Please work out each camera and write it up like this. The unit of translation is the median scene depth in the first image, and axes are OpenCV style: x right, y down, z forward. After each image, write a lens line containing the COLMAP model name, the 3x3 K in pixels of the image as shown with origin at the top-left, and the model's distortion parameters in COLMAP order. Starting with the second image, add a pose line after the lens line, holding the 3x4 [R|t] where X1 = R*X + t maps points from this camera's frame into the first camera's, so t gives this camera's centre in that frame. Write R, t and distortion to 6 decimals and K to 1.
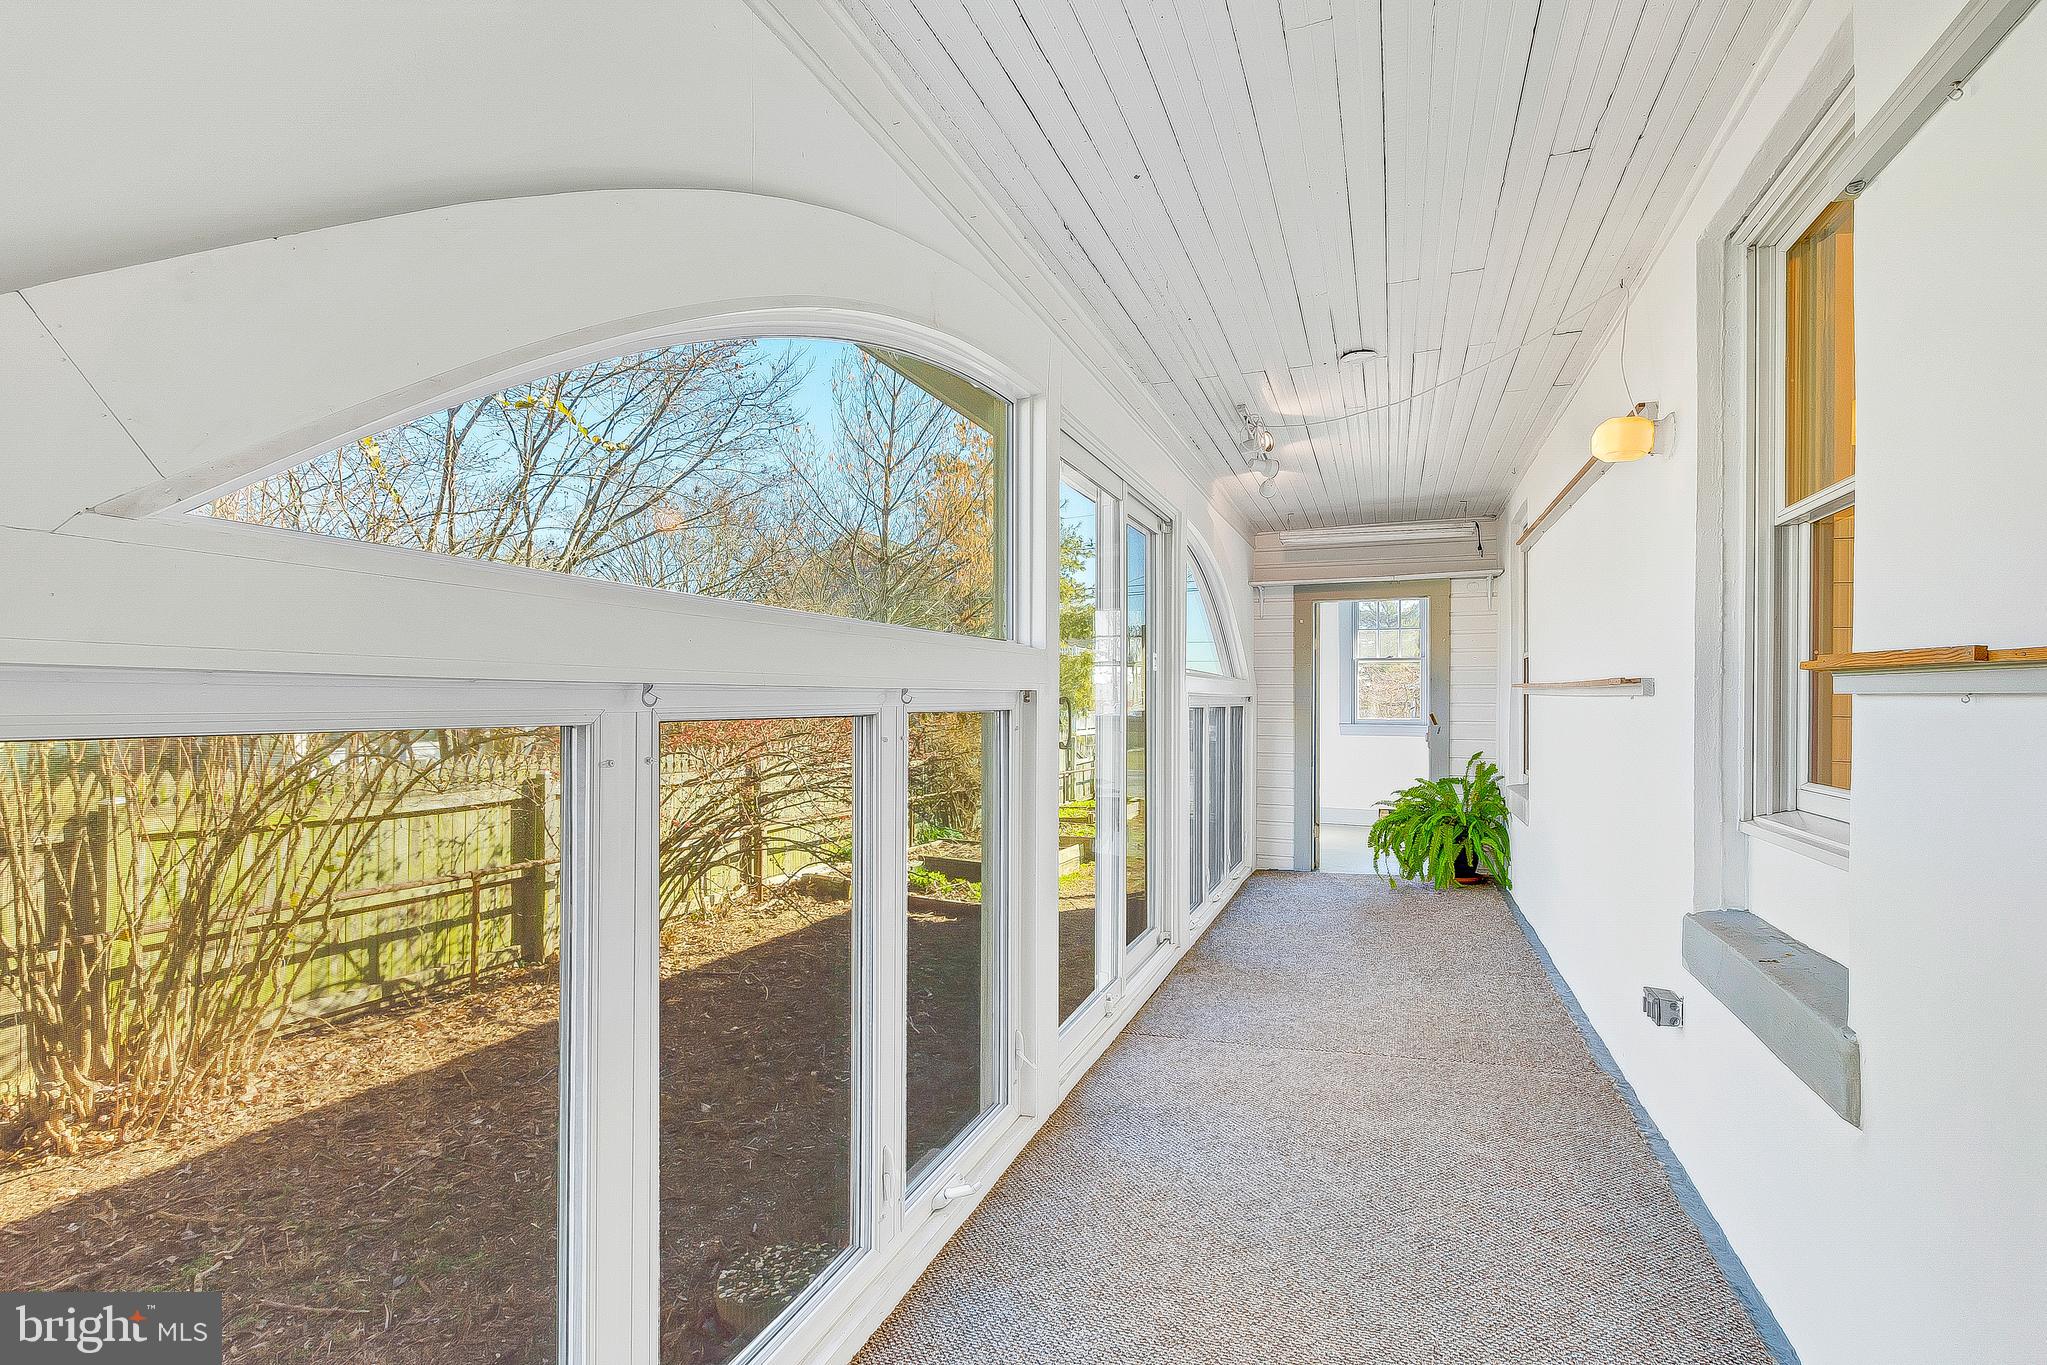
lens RADIAL K [[907.8, 0, 1027.3], [0, 907.8, 697.4], [0, 0, 1]] dist [0.001397, 0.000386]
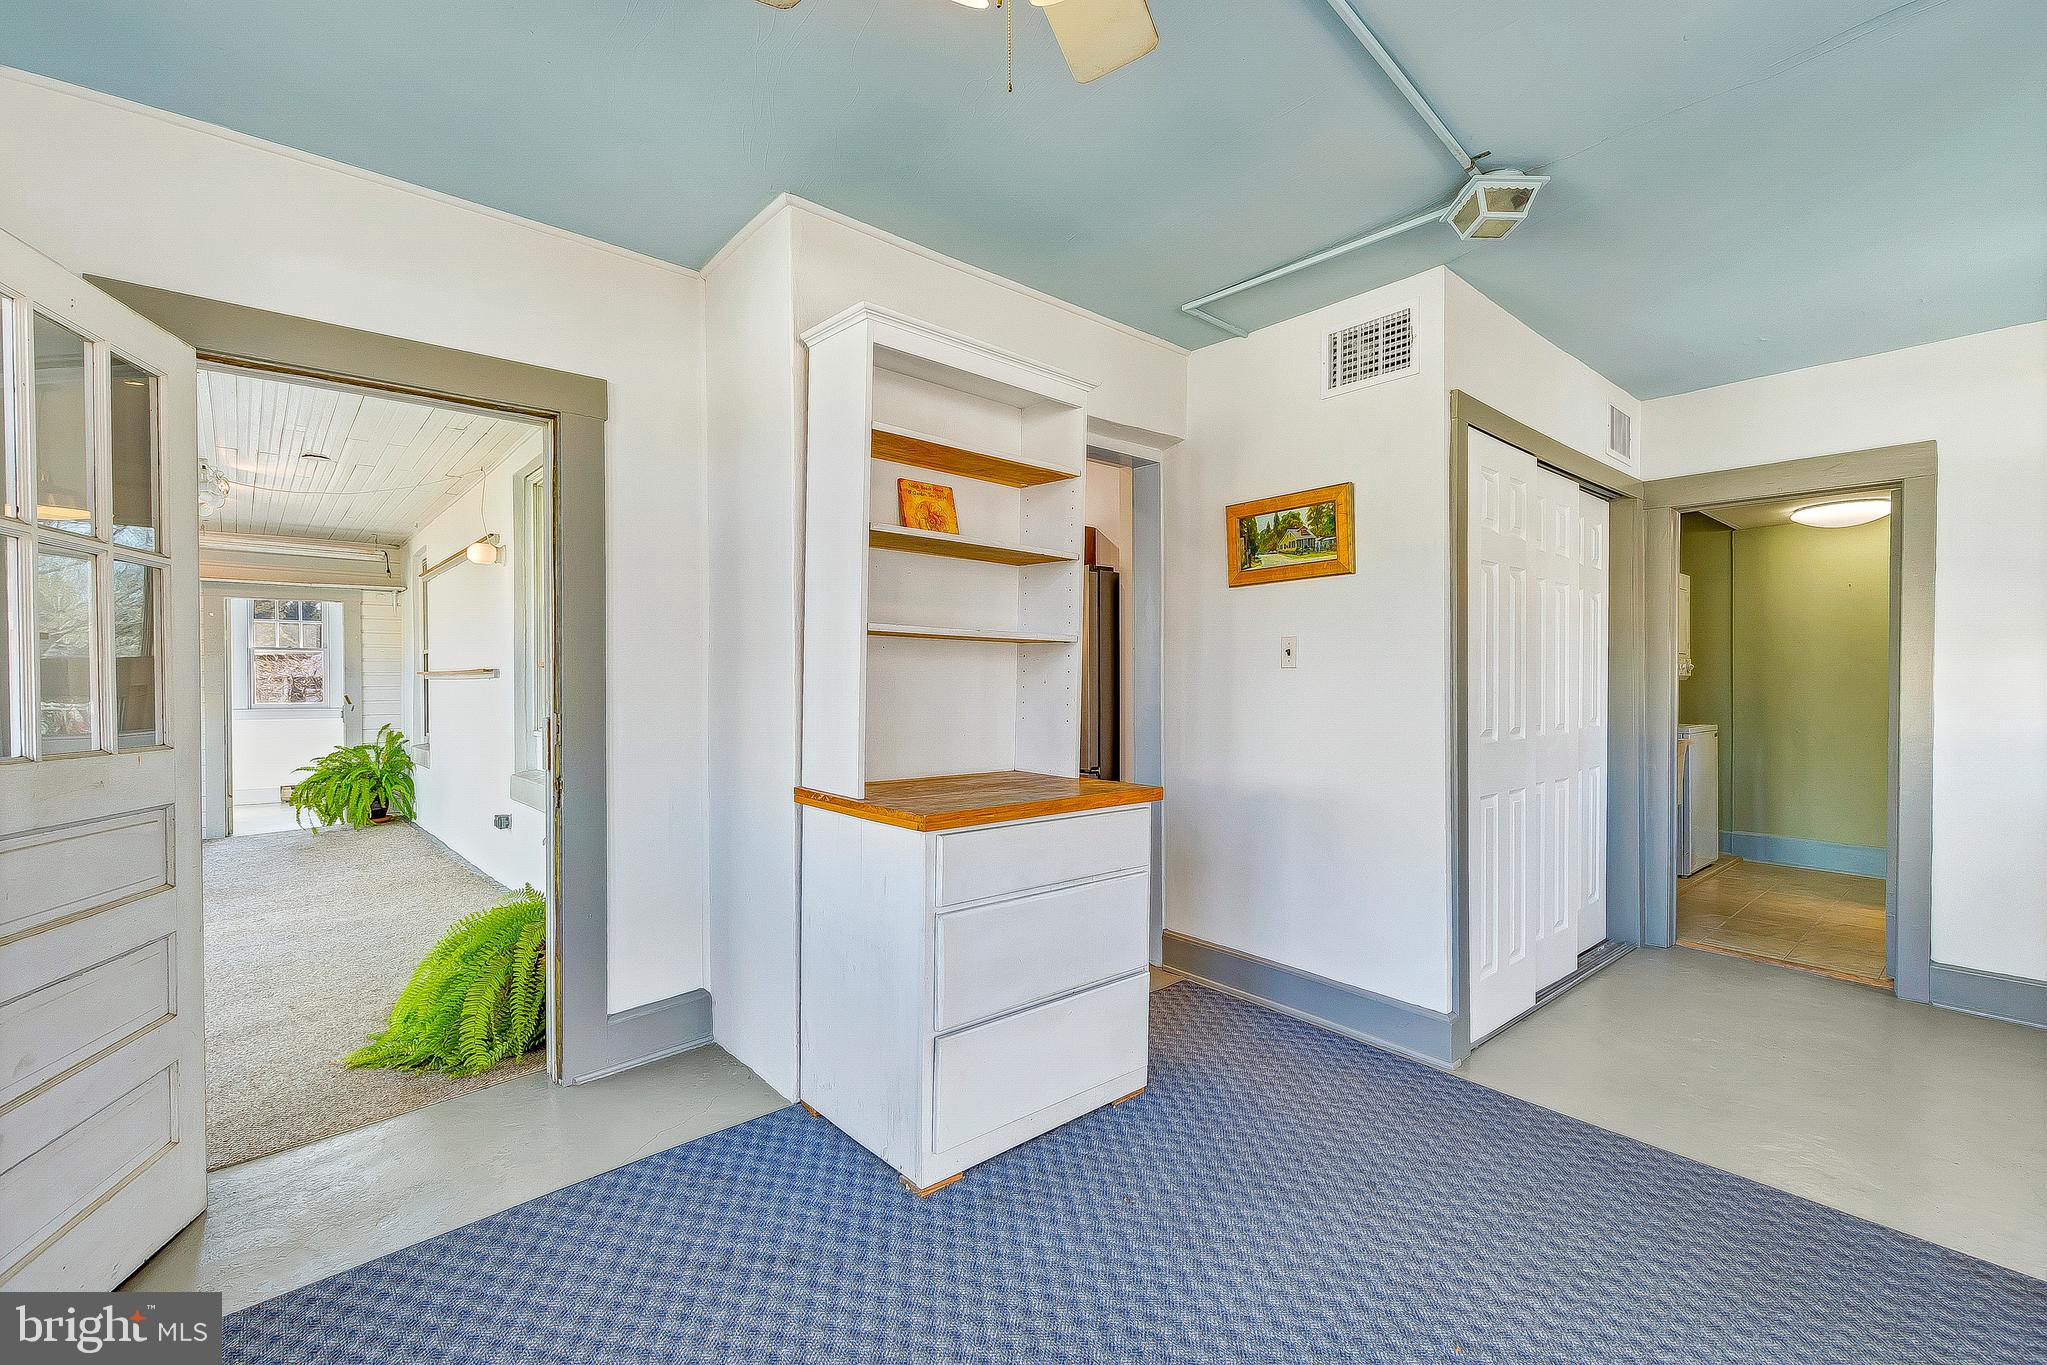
lens RADIAL K [[907.8, 0, 1027.3], [0, 907.8, 697.4], [0, 0, 1]] dist [0.001397, 0.000386]
pose [[0.454689, -0.012697, 0.890560, -0.264700], [0.004083, 0.999918, 0.012171, 0.010239], [-0.890641, -0.001898, 0.454704, -0.443236]]
